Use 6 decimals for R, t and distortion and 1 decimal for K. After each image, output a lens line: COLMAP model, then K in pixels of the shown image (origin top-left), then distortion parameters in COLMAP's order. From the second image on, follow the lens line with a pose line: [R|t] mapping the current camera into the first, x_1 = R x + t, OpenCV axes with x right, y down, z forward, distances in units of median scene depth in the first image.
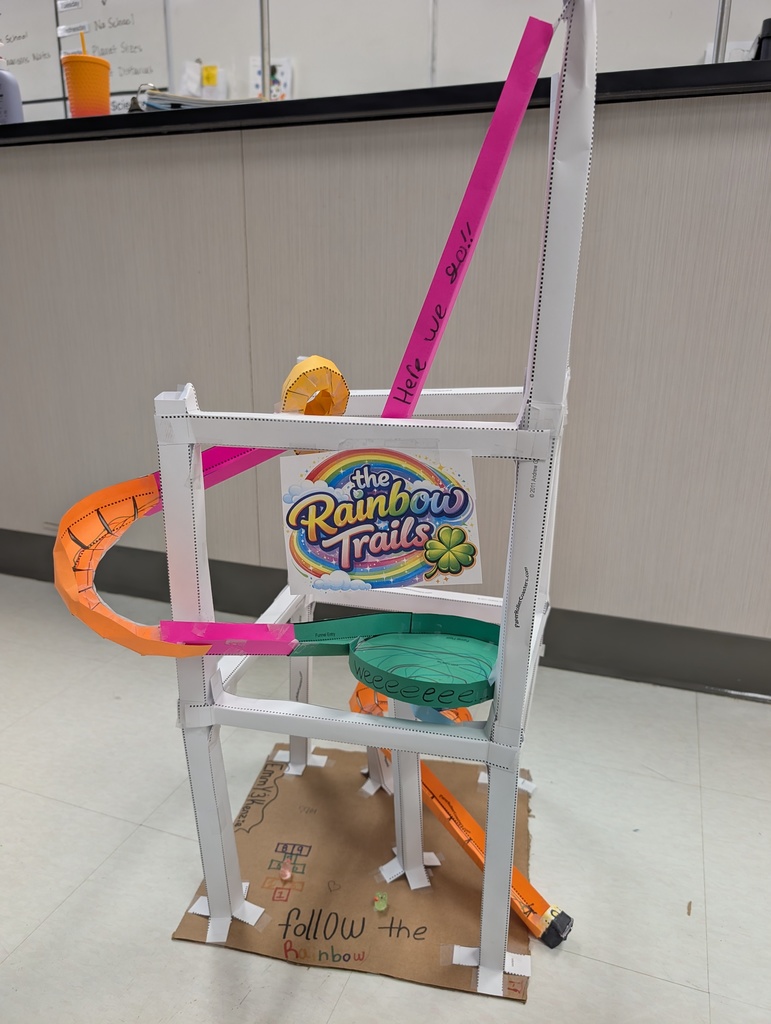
lens RADIAL K [[721.6, 0, 387.6], [0, 721.6, 514.8], [0, 0, 1]] dist [-0.008145, -0.008778]
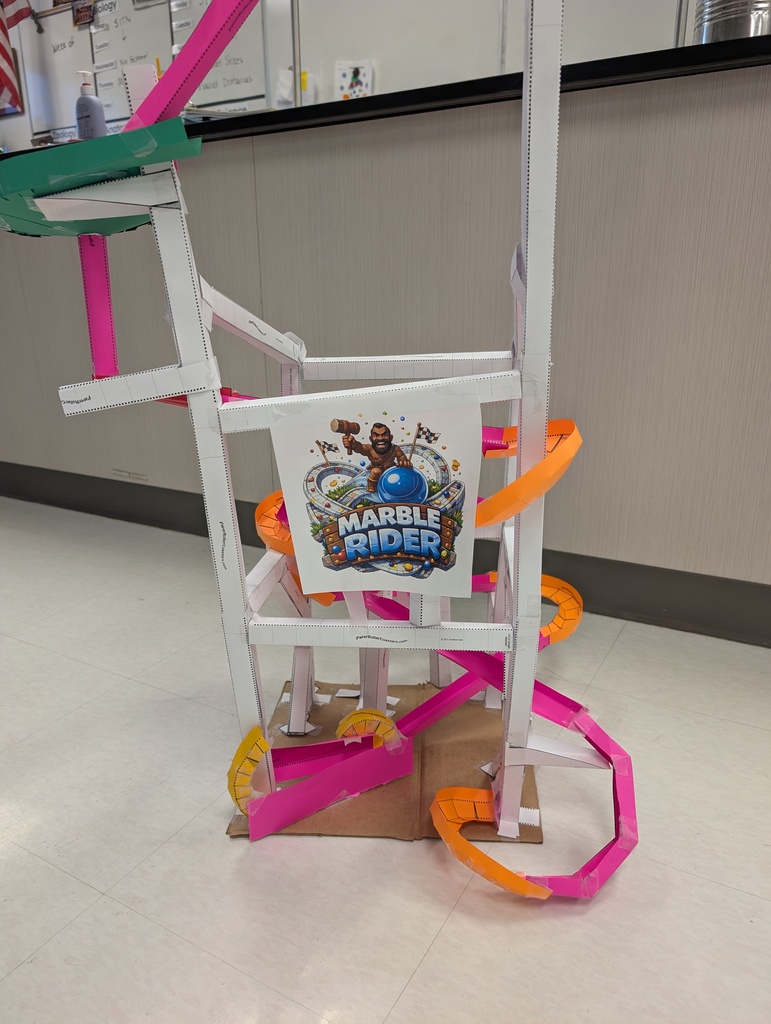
lens RADIAL K [[721.6, 0, 384.7], [0, 721.6, 510.5], [0, 0, 1]] dist [-0.008145, -0.008778]
pose [[0.984993, 0.028910, -0.170154, 0.196810], [-0.027980, 0.999578, 0.007861, 0.062869], [0.170310, -0.002983, 0.985386, -0.125366]]
